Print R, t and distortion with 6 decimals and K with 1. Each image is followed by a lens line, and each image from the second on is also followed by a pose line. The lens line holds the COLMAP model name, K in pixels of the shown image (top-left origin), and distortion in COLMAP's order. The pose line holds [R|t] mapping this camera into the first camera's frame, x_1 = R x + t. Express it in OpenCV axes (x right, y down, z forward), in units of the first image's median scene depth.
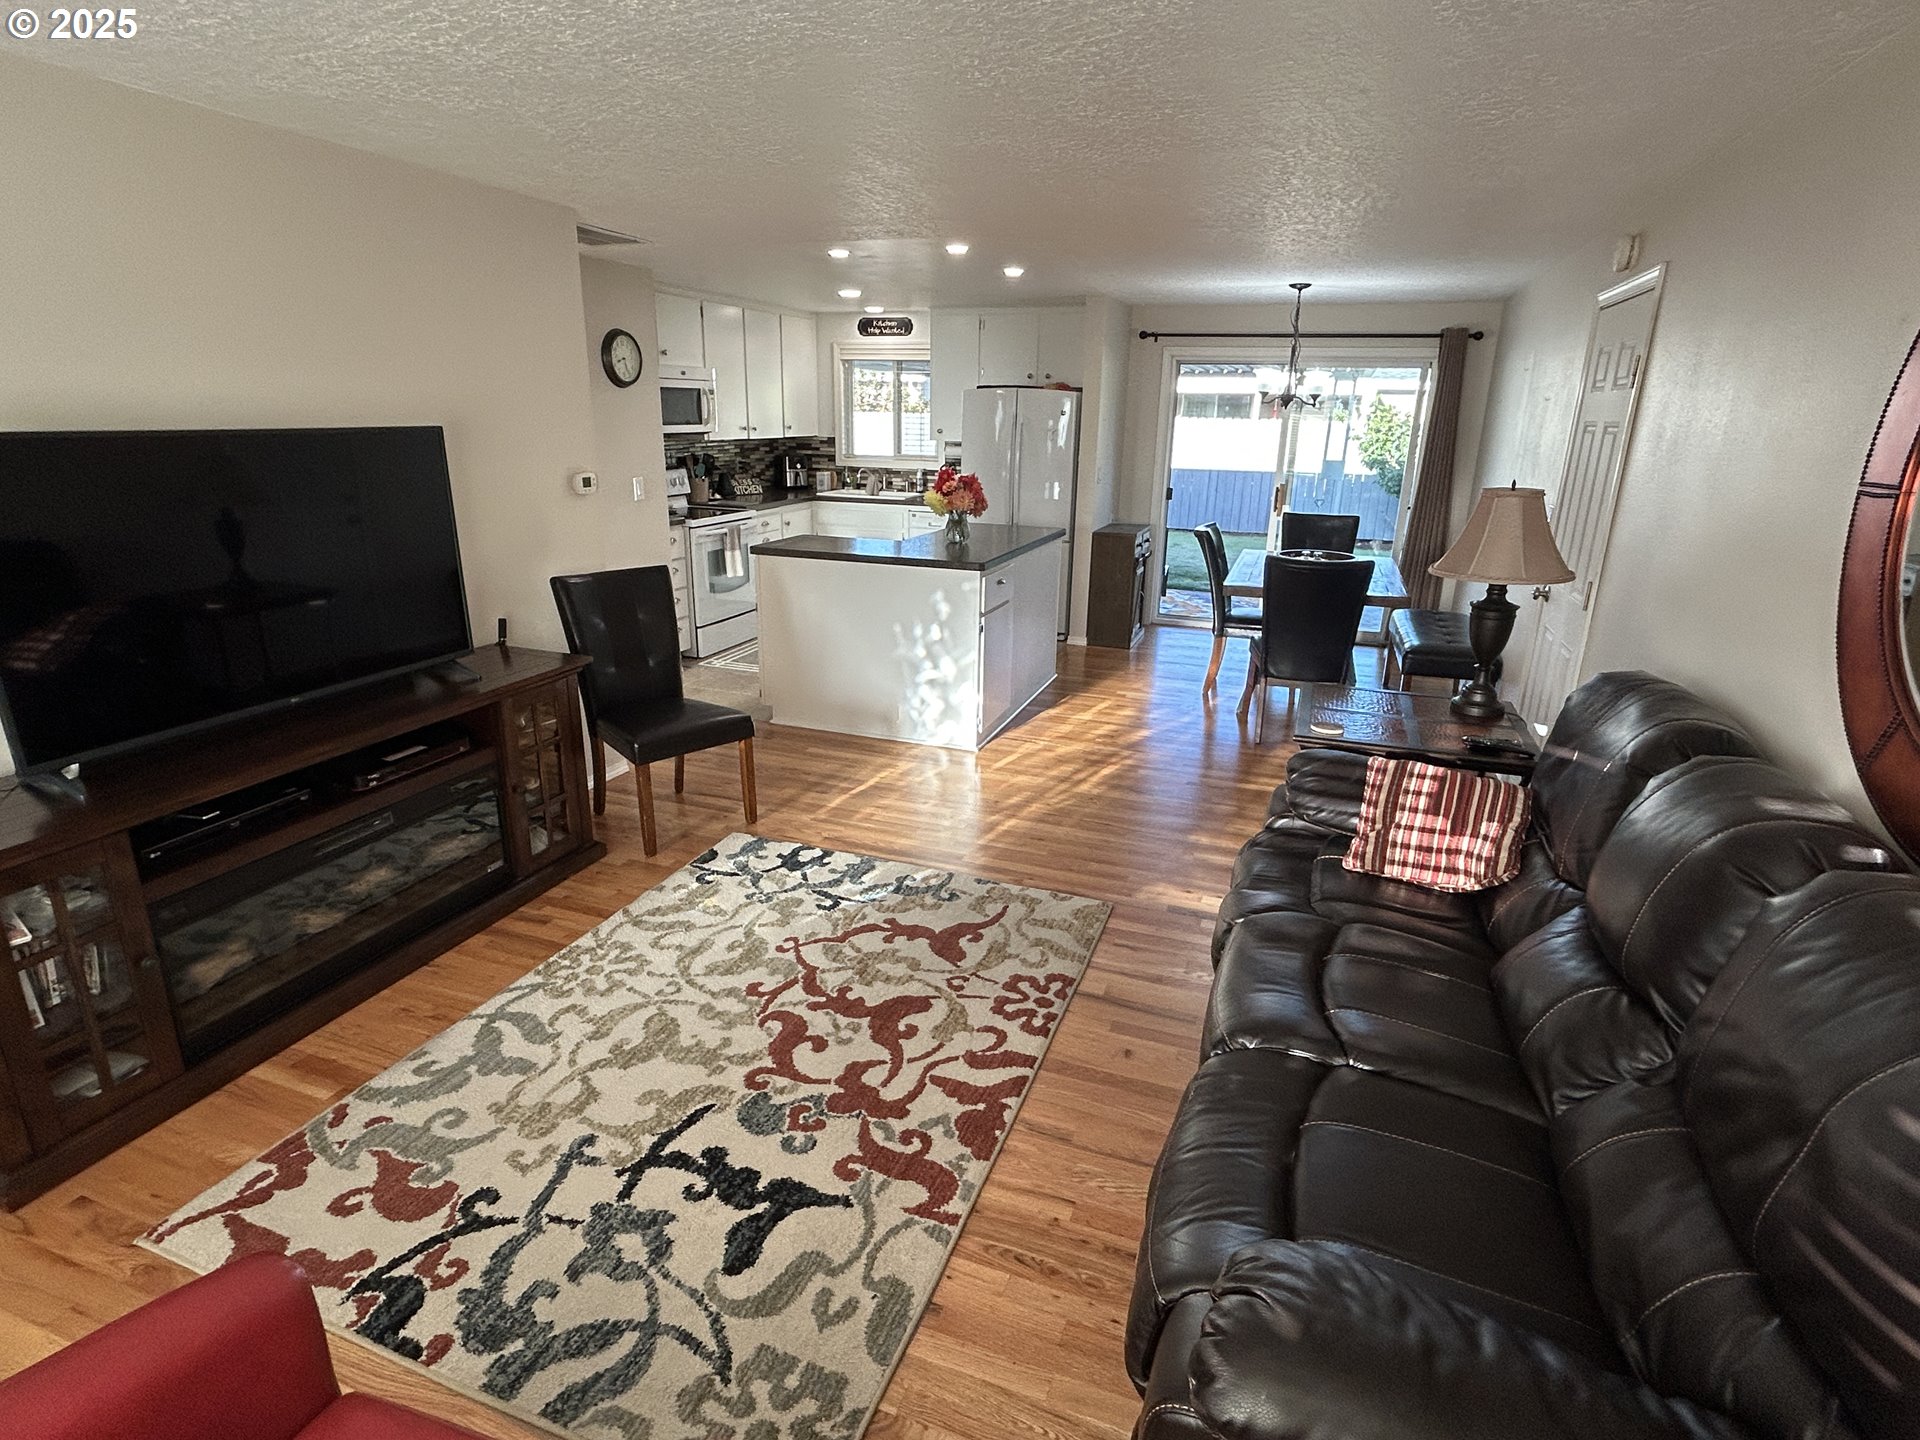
lens RADIAL K [[984.1, 0, 952.1], [0, 984.1, 732.4], [0, 0, 1]] dist [-0.003408, -0.001415]
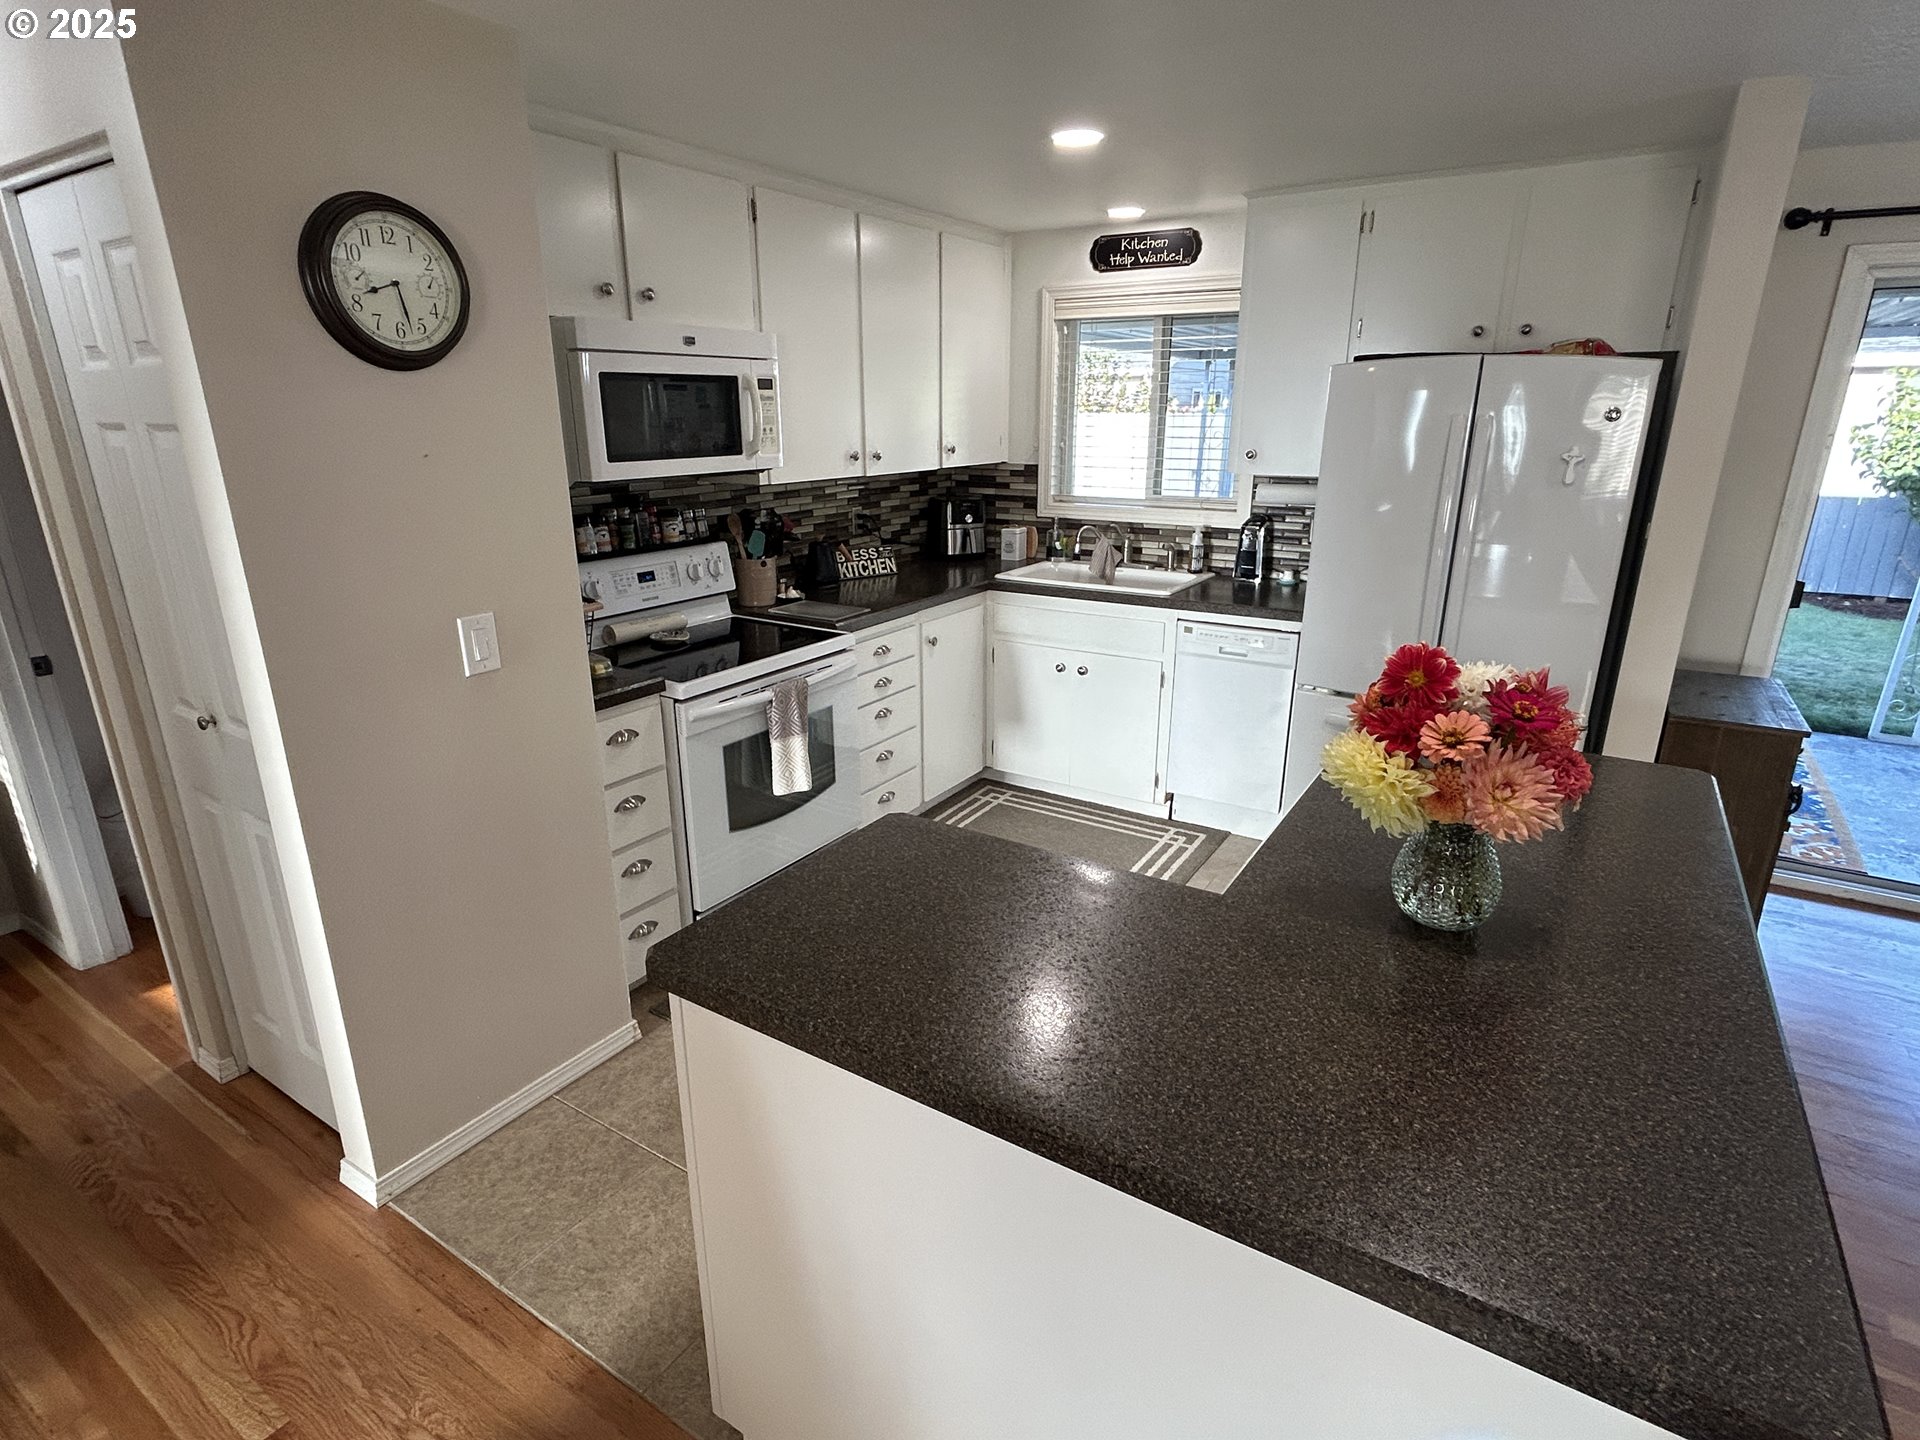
lens RADIAL K [[984.1, 0, 952.1], [0, 984.1, 732.4], [0, 0, 1]] dist [-0.003408, -0.001415]
pose [[0.976526, 0.047521, -0.210092, -0.046175], [-0.047505, 0.998858, 0.005125, -0.159954], [0.210096, 0.004976, 0.977668, 0.480037]]
